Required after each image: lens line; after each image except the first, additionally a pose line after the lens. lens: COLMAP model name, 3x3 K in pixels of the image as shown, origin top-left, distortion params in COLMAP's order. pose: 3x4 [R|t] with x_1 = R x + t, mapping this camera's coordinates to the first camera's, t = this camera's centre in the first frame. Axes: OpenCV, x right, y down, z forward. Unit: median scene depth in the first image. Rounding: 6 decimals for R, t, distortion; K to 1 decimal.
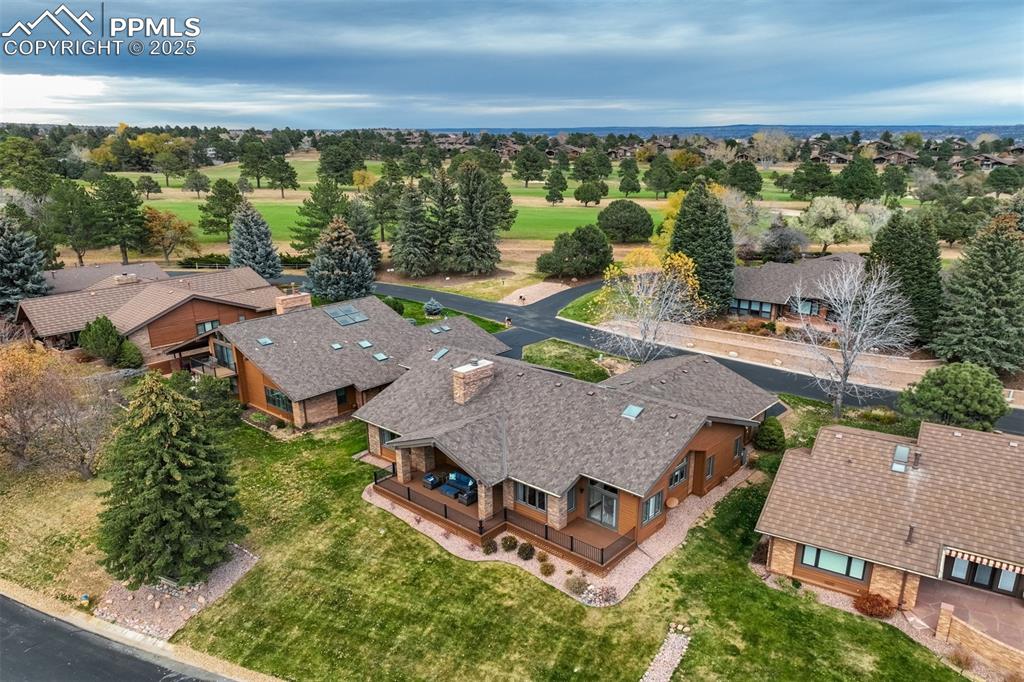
lens RADIAL K [[716.1, 0, 511.6], [0, 716.1, 345.0], [0, 0, 1]] dist [0.007422, 0.001289]
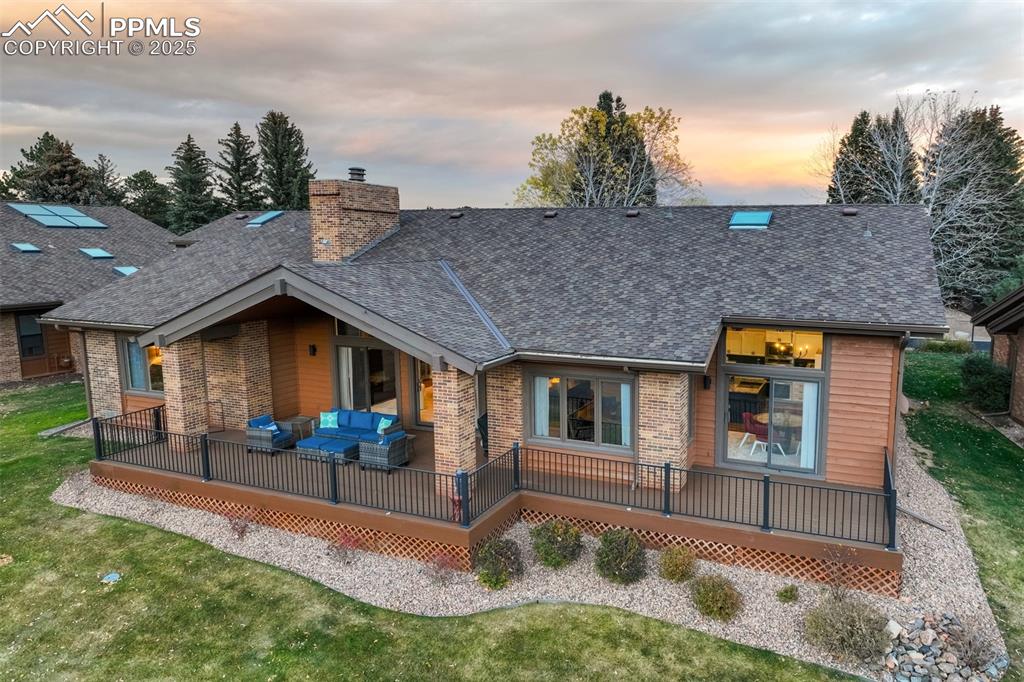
lens RADIAL K [[716.1, 0, 511.5], [0, 716.1, 334.4], [0, 0, 1]] dist [0.007422, 0.001289]
pose [[0.958837, -0.047343, 0.279981, -0.103662], [0.093347, 0.983756, -0.153331, 0.227610], [-0.268174, 0.173155, 0.947682, 0.675467]]
